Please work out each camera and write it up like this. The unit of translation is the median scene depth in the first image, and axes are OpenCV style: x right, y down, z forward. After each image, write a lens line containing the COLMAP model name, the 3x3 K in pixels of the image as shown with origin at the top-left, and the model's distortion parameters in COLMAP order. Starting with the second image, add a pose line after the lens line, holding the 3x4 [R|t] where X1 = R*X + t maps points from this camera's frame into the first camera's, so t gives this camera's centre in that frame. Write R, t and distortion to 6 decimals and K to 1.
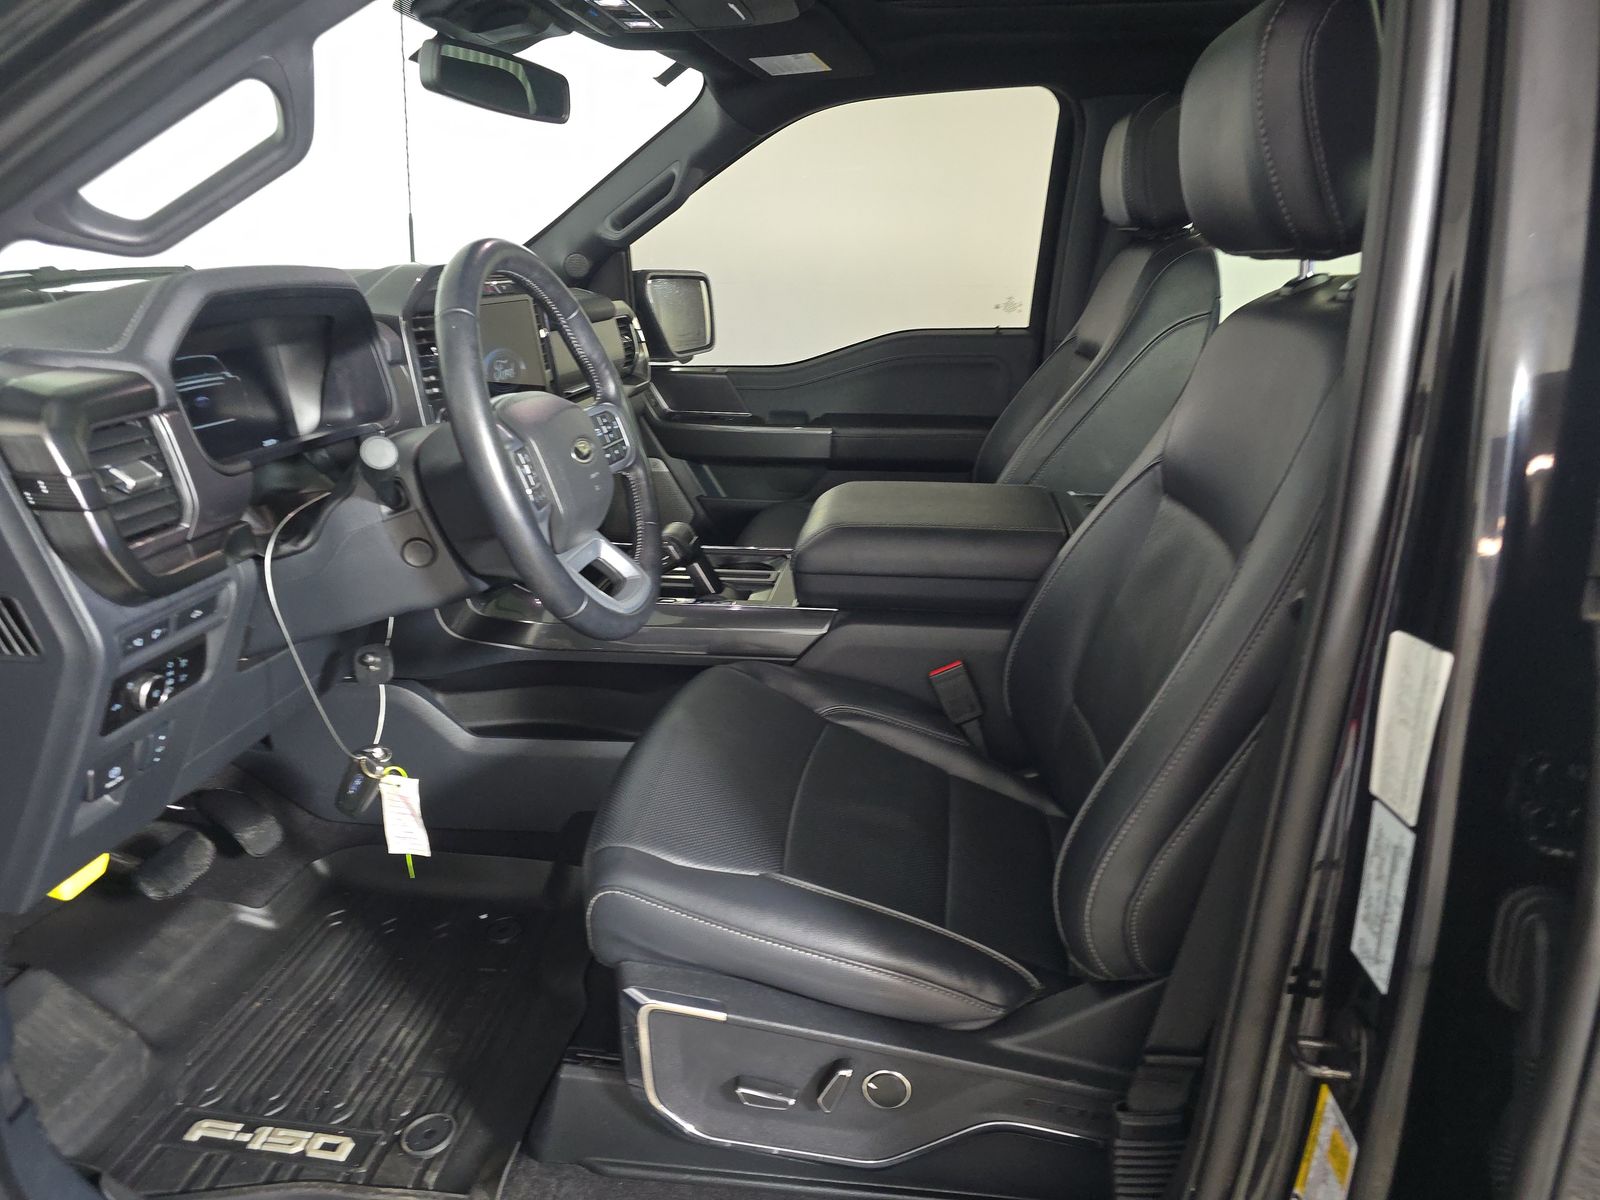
lens RADIAL K [[1091.2, 0, 800.0], [0, 1091.2, 600.0], [0, 0, 1]] dist [0.027061, -0.028046]
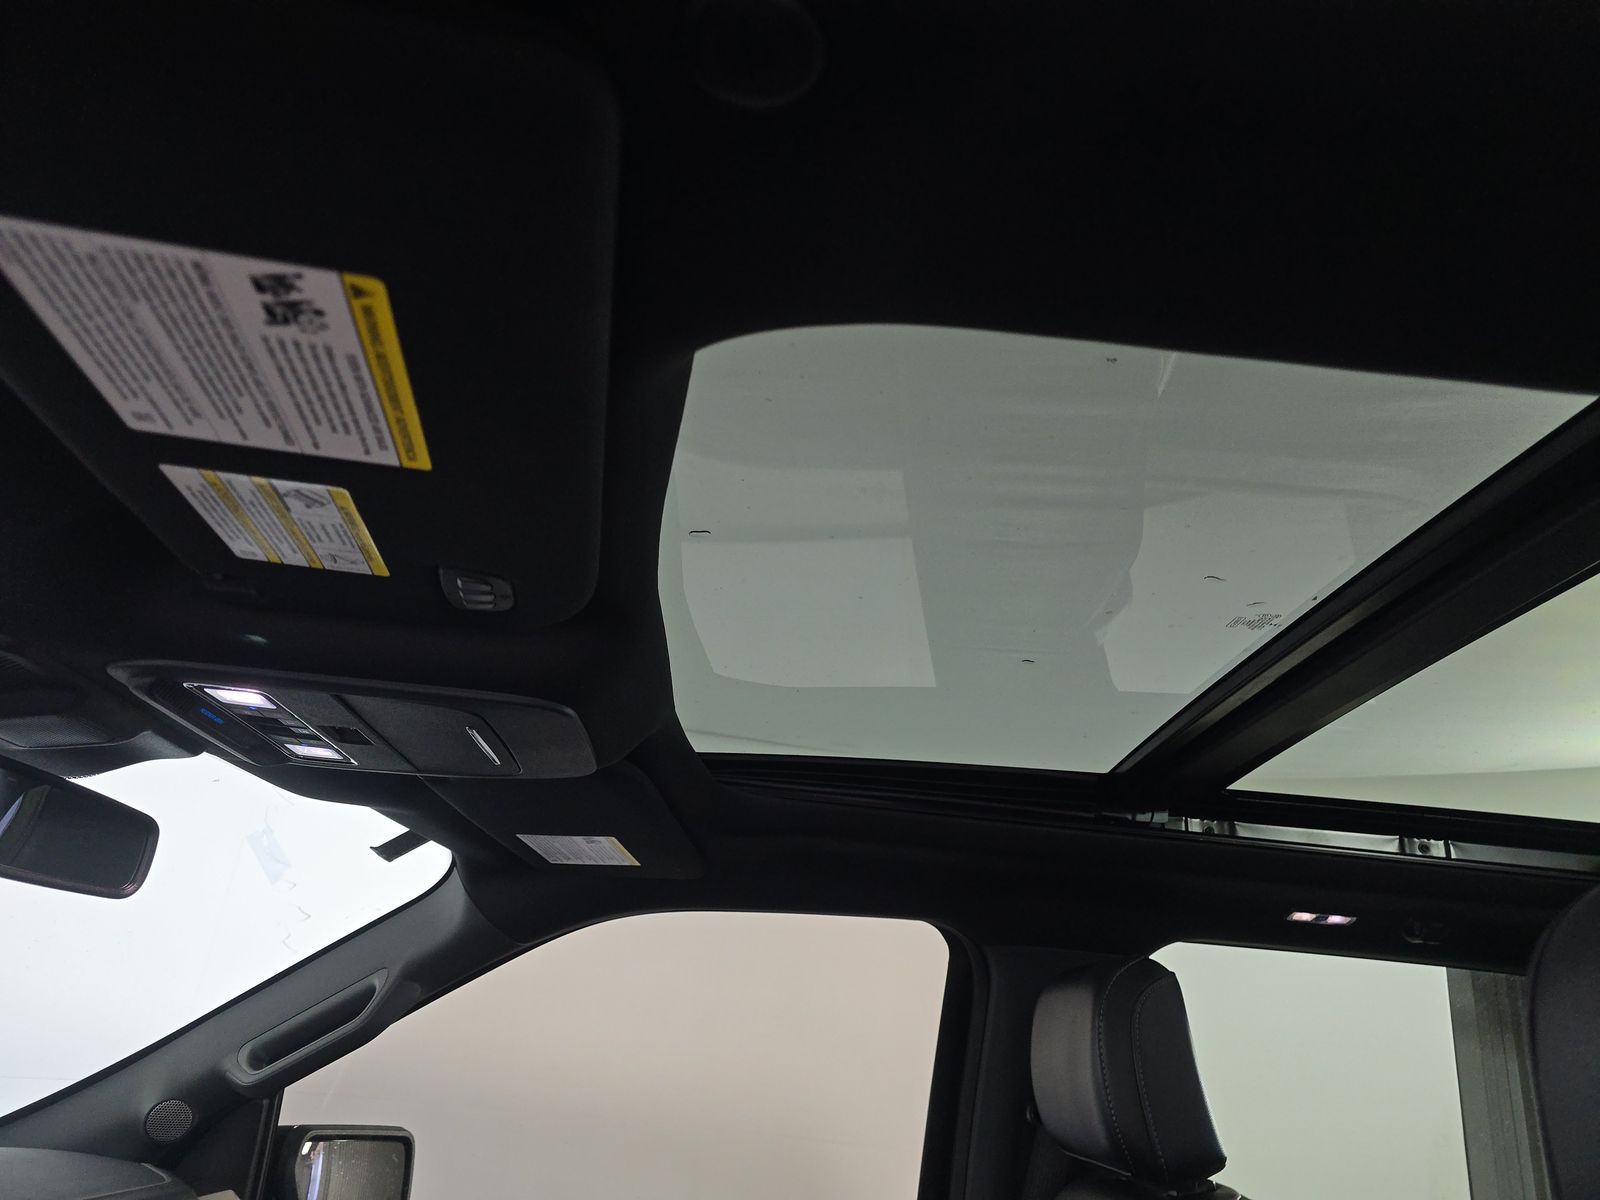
lens RADIAL K [[1091.2, 0, 800.0], [0, 1091.2, 600.0], [0, 0, 1]] dist [0.027061, -0.028046]
pose [[0.979675, 0.147331, 0.136128, 0.010007], [-0.024293, 0.760780, -0.648556, -0.152406], [-0.199116, 0.632067, 0.748896, 0.327371]]
